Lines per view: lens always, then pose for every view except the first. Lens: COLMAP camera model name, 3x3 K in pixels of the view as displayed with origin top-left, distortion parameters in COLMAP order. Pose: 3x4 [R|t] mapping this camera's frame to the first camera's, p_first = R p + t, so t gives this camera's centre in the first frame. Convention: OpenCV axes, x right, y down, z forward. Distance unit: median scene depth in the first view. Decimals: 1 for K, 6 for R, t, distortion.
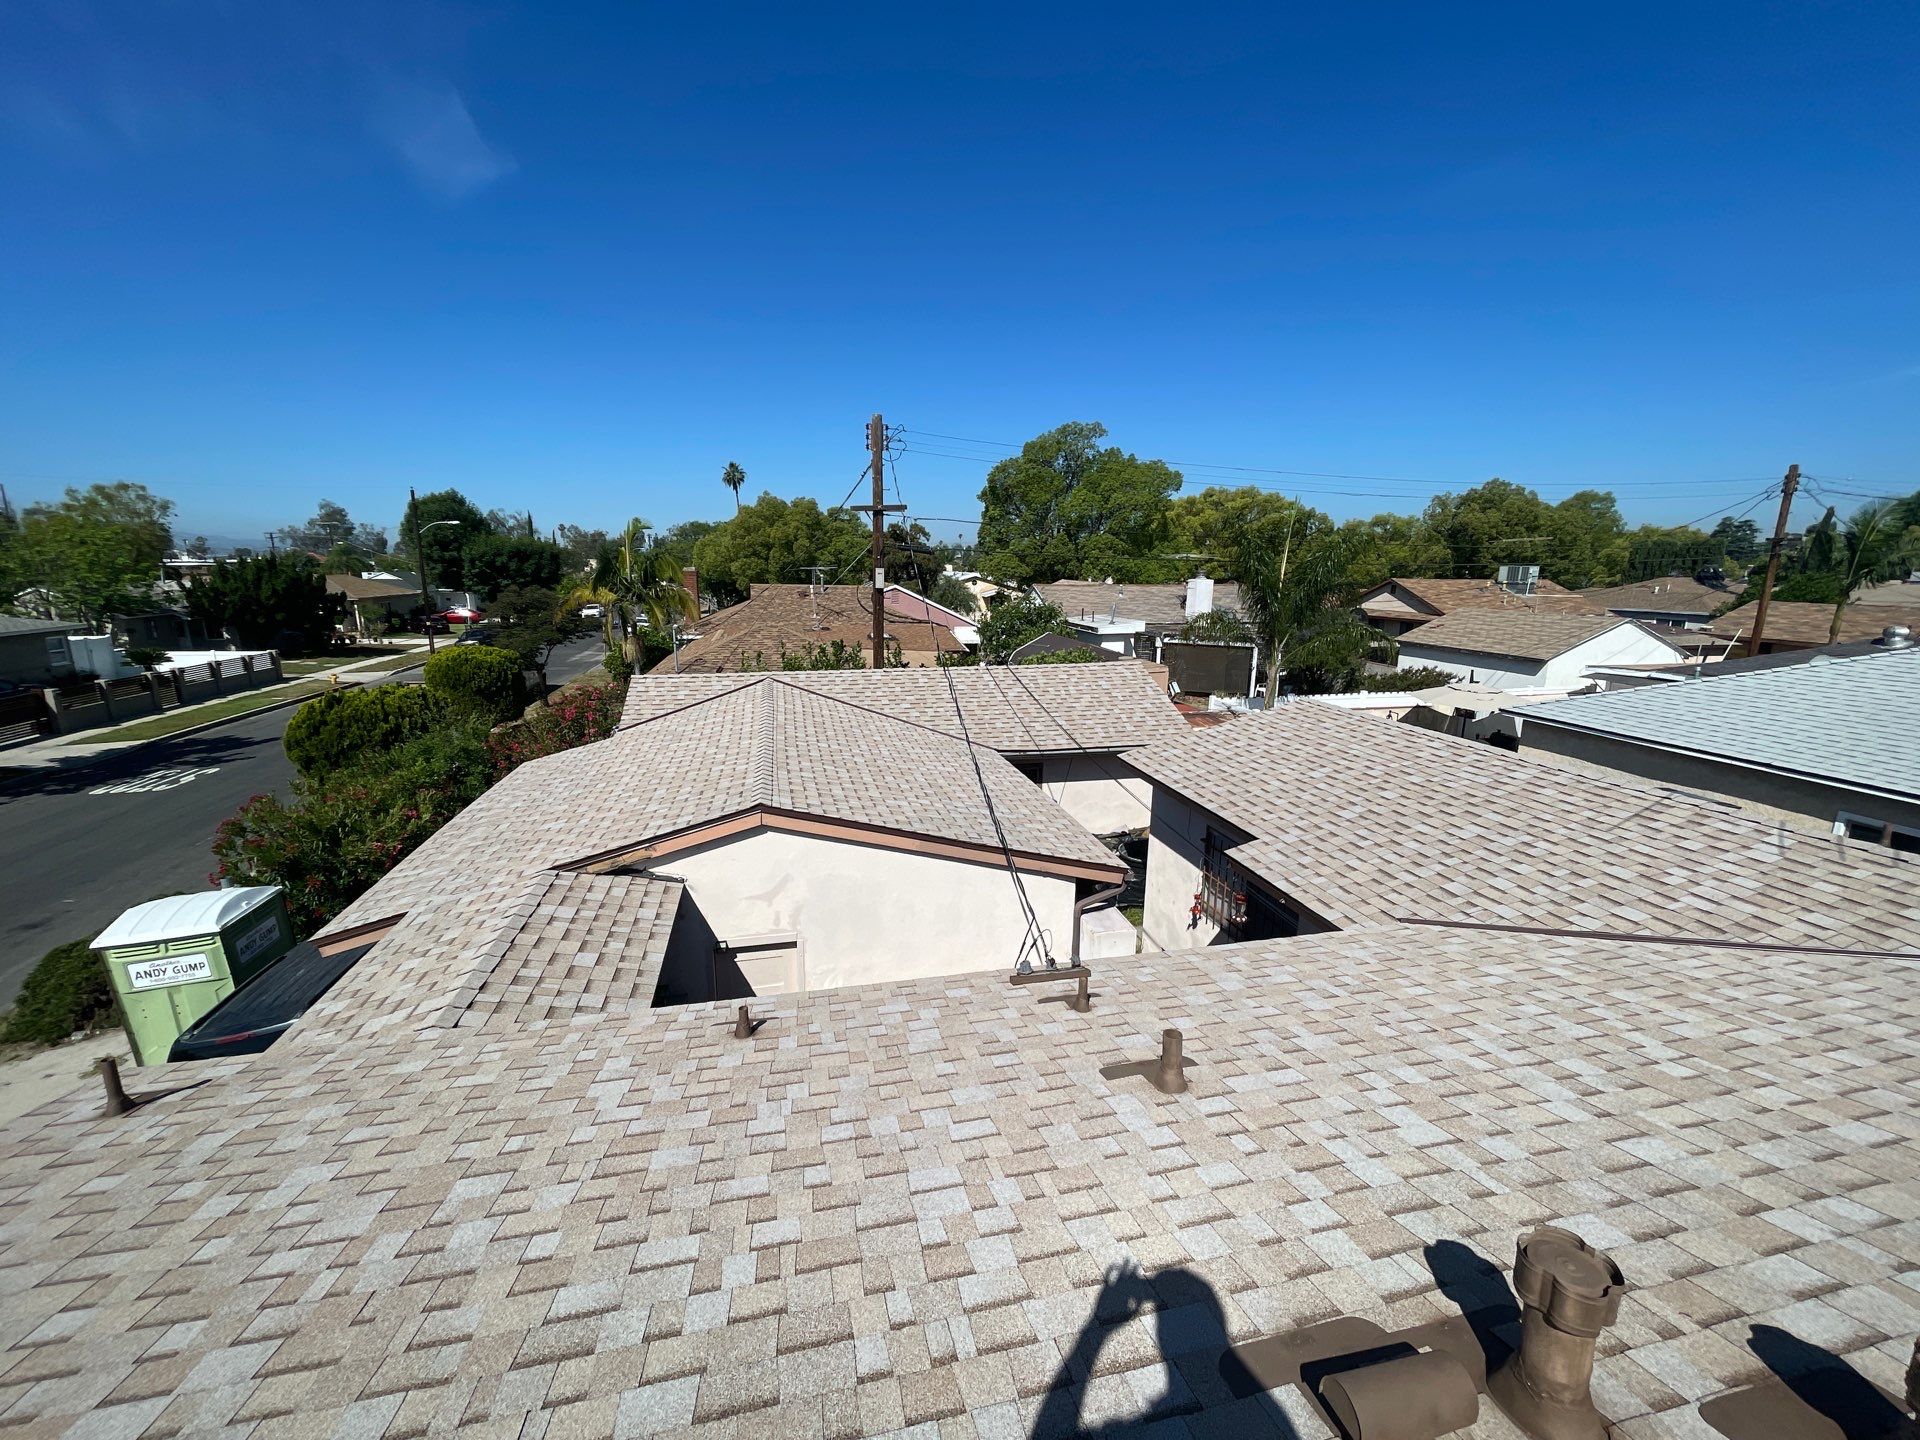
lens RADIAL K [[782.8, 0, 960.0], [0, 782.8, 720.0], [0, 0, 1]] dist [0.001556, 0.000366]
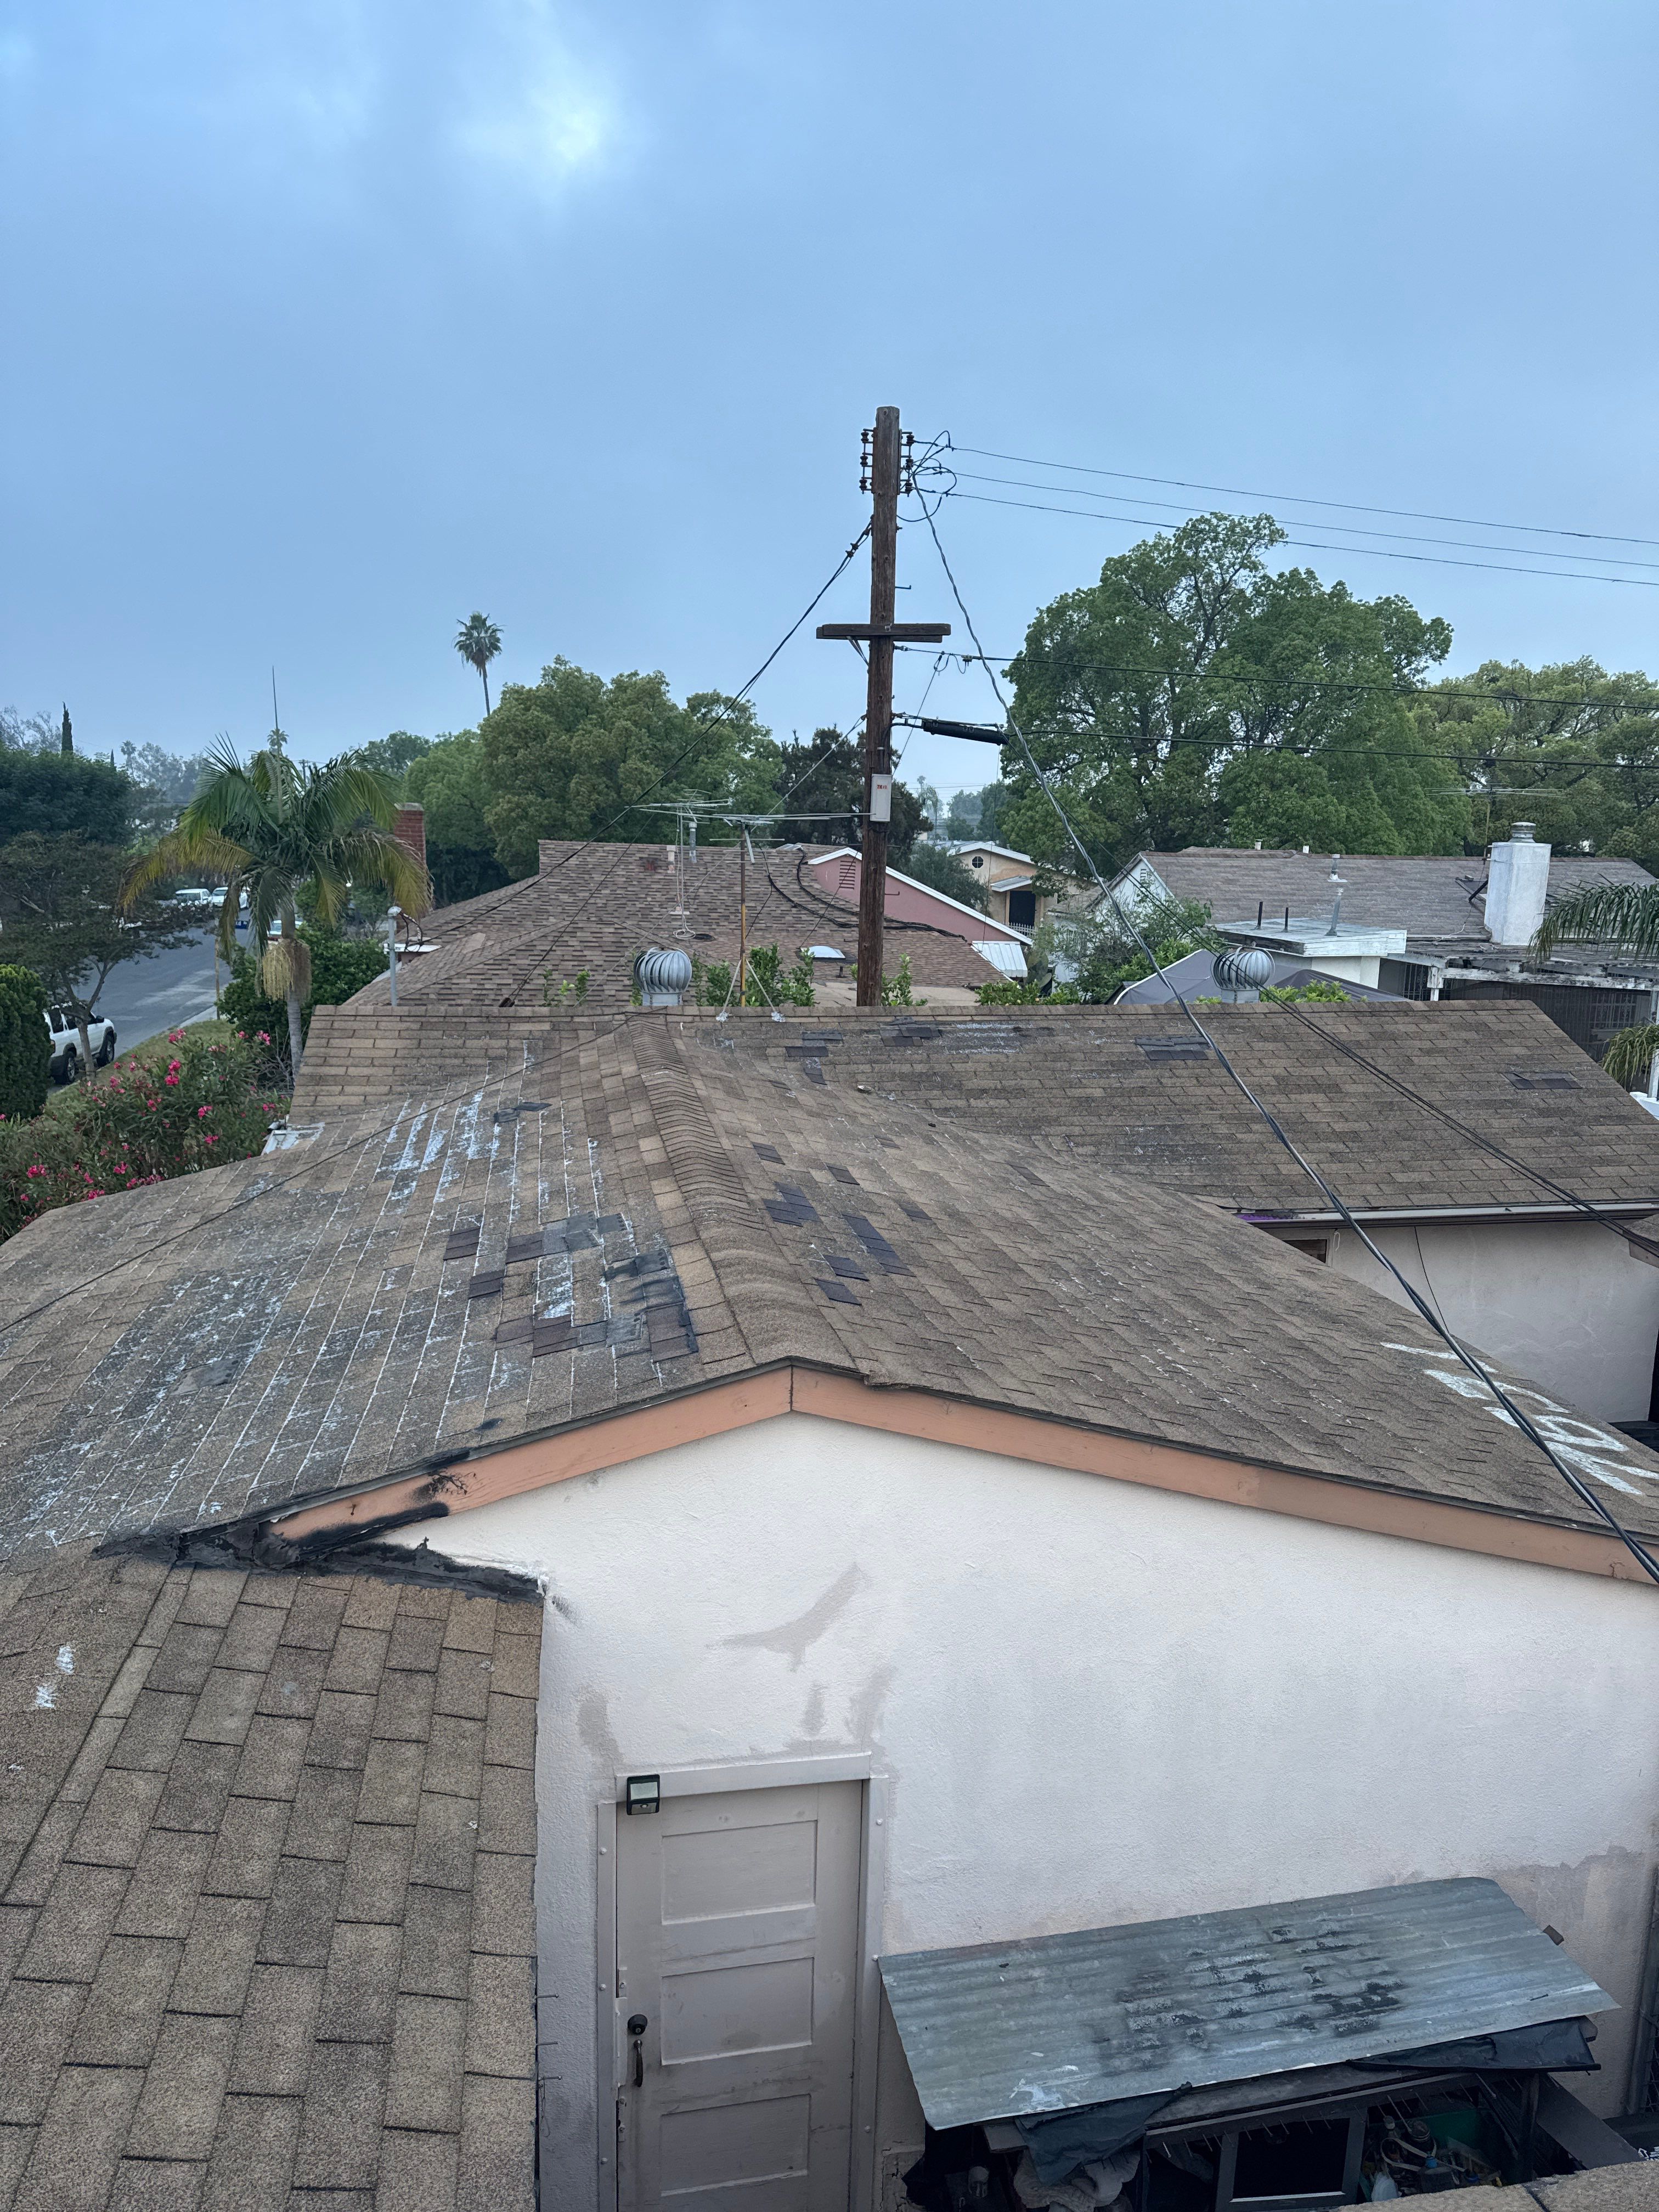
lens RADIAL K [[1544.3, 0, 830.5], [0, 1544.3, 1142.1], [0, 0, 1]] dist [0.070739, -0.085463]
pose [[0.998785, 0.021626, -0.044278, -0.039685], [-0.021843, 0.999752, -0.004436, 0.004724], [0.044171, 0.005398, 0.999009, 0.070513]]
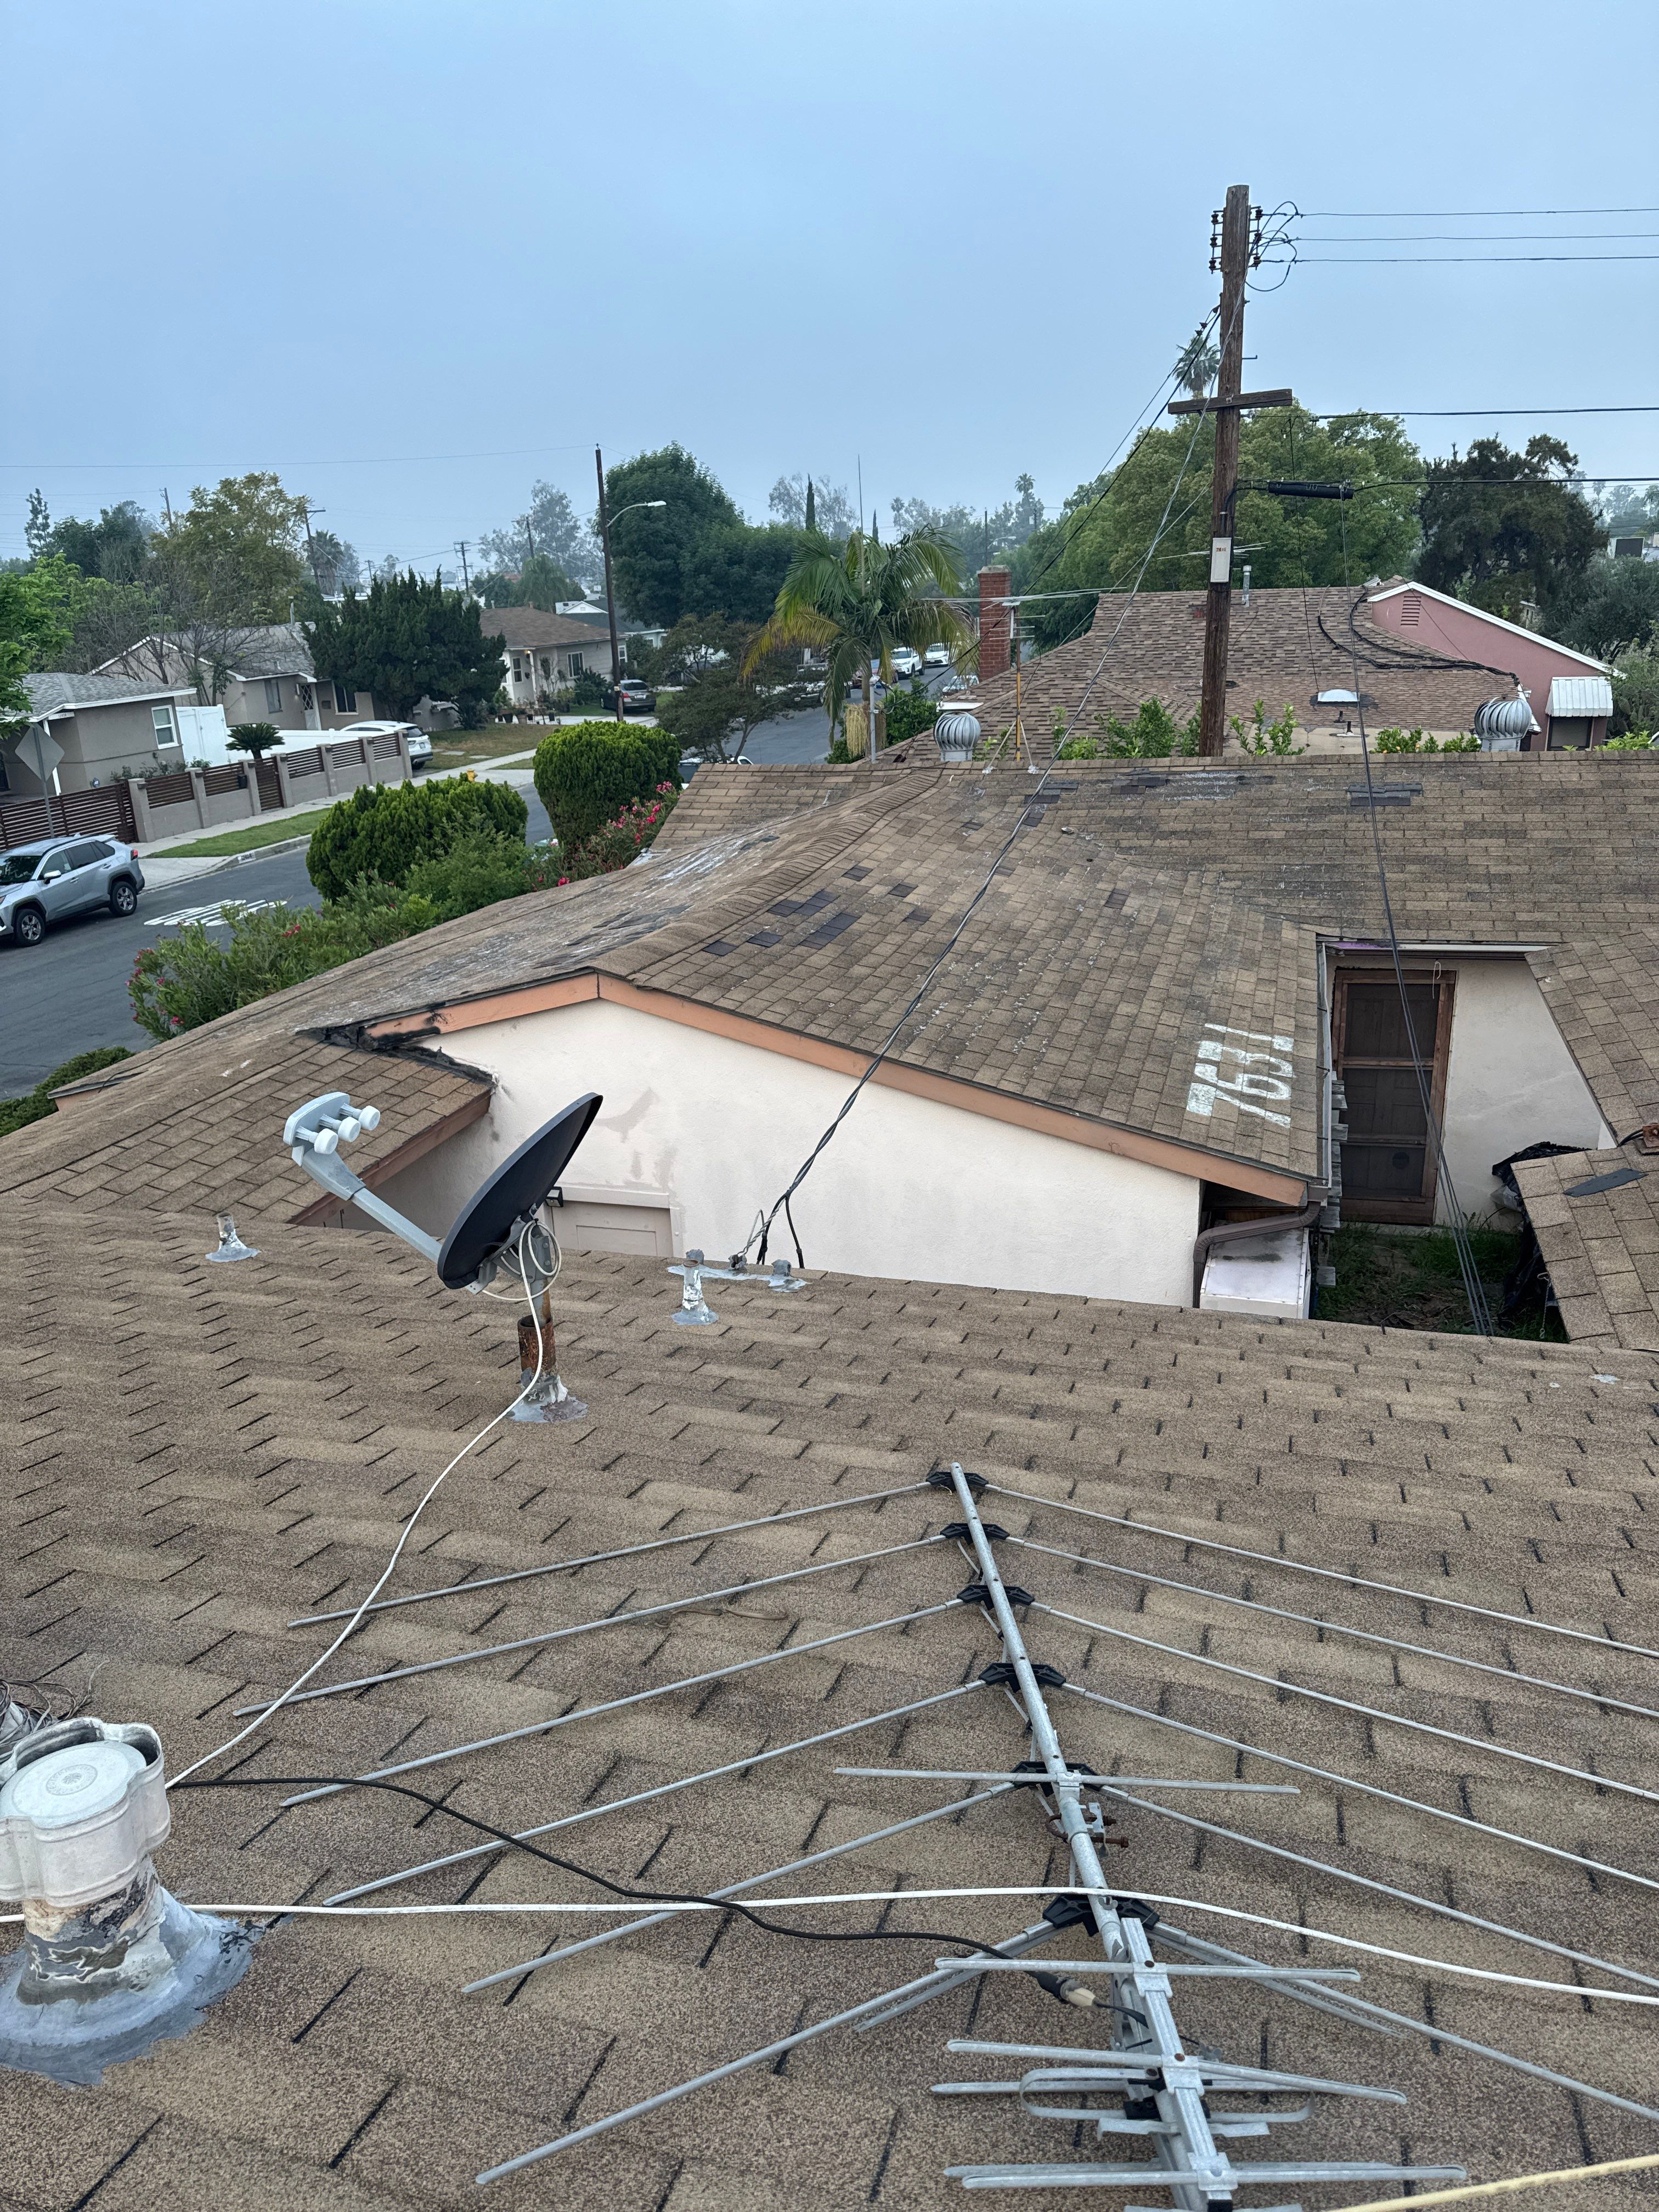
lens RADIAL K [[1544.3, 0, 830.5], [0, 1544.3, 1142.1], [0, 0, 1]] dist [0.070739, -0.085463]
pose [[0.865824, 0.130136, -0.483129, 0.088815], [-0.051222, 0.983565, 0.173137, 0.005141], [0.497720, -0.125160, 0.858260, 0.013736]]
